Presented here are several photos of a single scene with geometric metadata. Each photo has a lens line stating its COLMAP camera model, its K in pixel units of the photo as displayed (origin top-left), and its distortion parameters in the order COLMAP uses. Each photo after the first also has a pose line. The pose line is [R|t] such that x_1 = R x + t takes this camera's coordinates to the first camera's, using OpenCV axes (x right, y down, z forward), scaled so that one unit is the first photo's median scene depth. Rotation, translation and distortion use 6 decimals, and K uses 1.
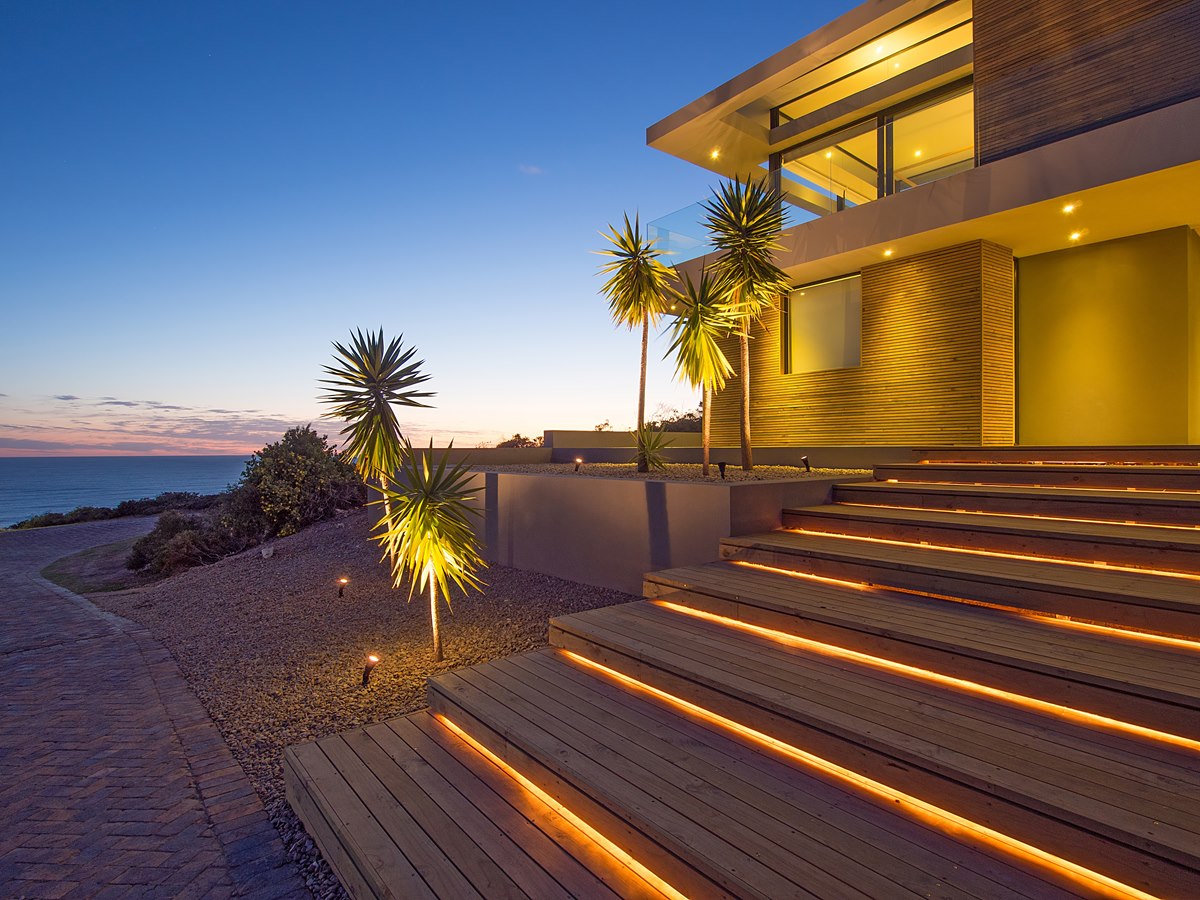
lens RADIAL K [[644.2, 0, 601.3], [0, 644.2, 441.1], [0, 0, 1]] dist [-0.007238, -0.002670]
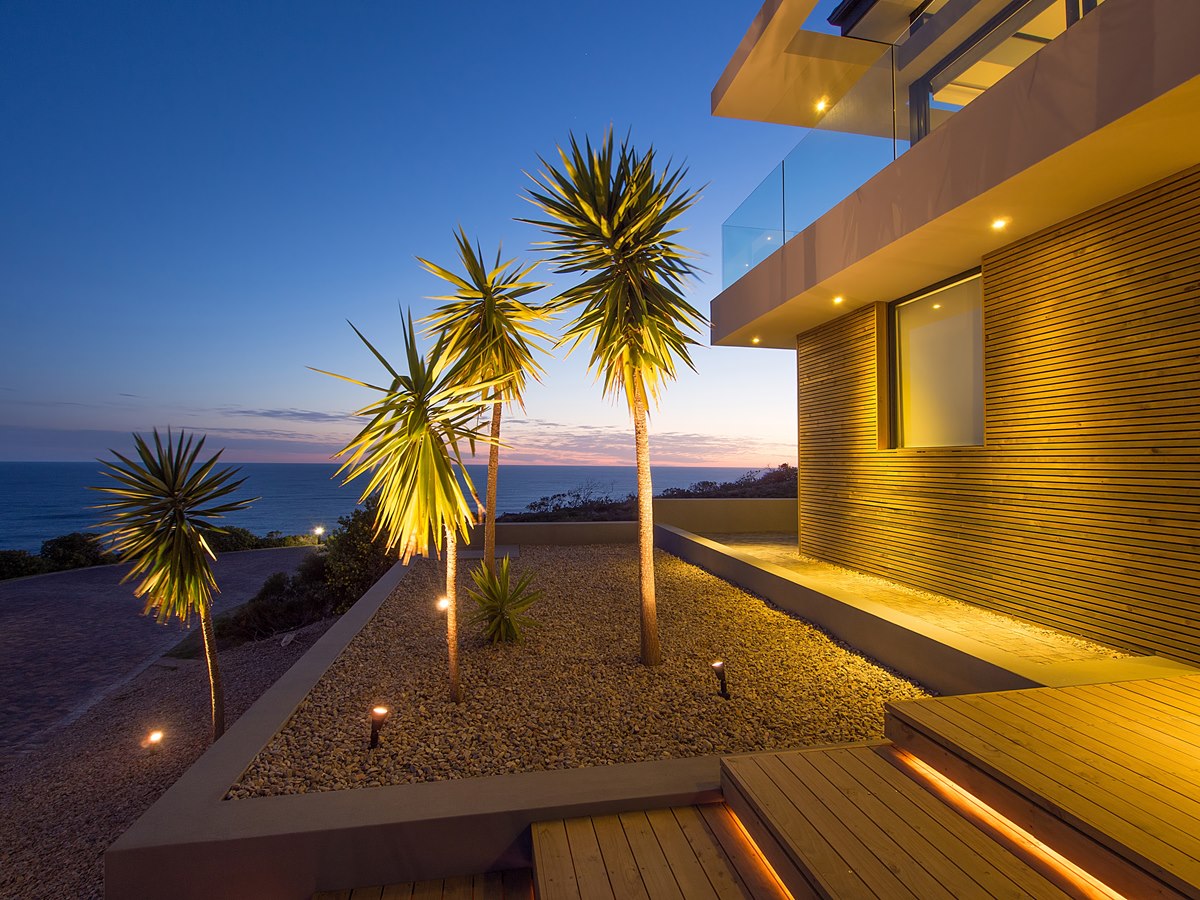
lens RADIAL K [[644.2, 0, 642.1], [0, 644.2, 441.6], [0, 0, 1]] dist [-0.007238, -0.002670]
pose [[0.895465, -0.002358, -0.445126, 0.341289], [-0.005110, 0.999866, -0.015577, -0.098540], [0.445103, 0.016223, 0.895332, 0.369123]]
